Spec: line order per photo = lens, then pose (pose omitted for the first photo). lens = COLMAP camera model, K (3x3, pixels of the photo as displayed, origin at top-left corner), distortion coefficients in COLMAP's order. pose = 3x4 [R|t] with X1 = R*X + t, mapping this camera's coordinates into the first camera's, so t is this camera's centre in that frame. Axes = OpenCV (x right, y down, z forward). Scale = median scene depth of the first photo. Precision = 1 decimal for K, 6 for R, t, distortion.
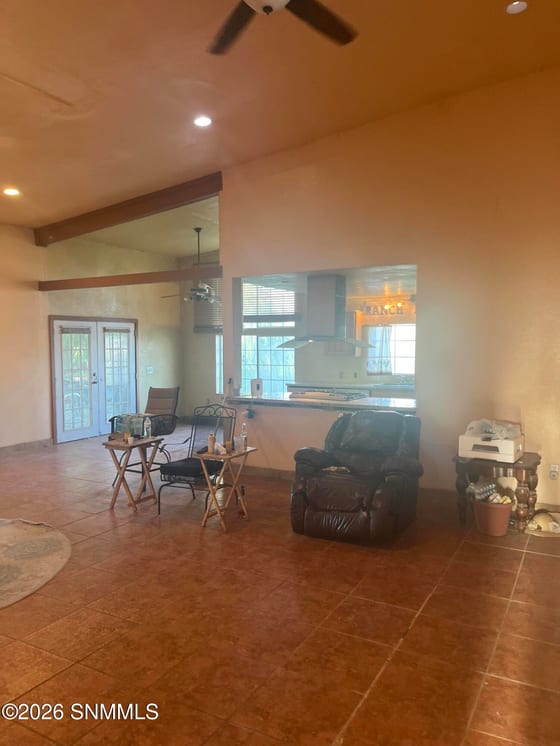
lens RADIAL K [[563.0, 0, 280.0], [0, 563.0, 373.0], [0, 0, 1]] dist [0.007103, 0.001670]
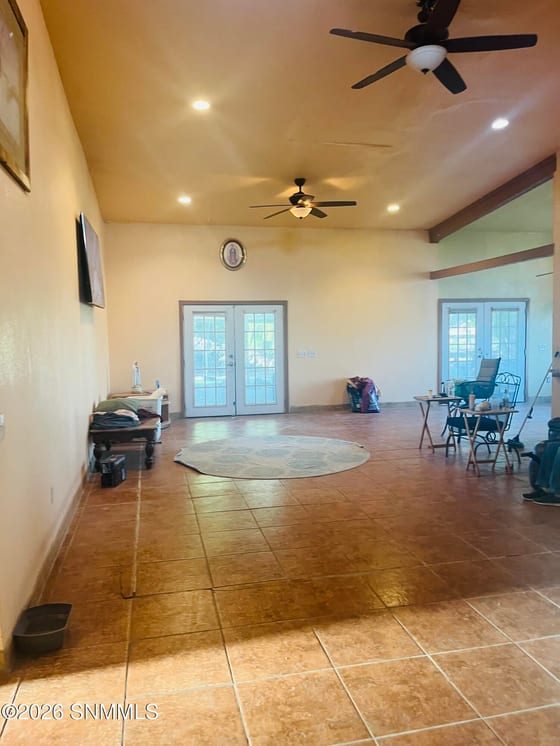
lens RADIAL K [[563.0, 0, 280.0], [0, 563.0, 373.0], [0, 0, 1]] dist [0.007103, 0.001670]
pose [[0.655210, 0.048066, -0.753916, 0.297165], [-0.022585, 0.998774, 0.044049, 0.011467], [0.755109, -0.011834, 0.655492, -0.060049]]
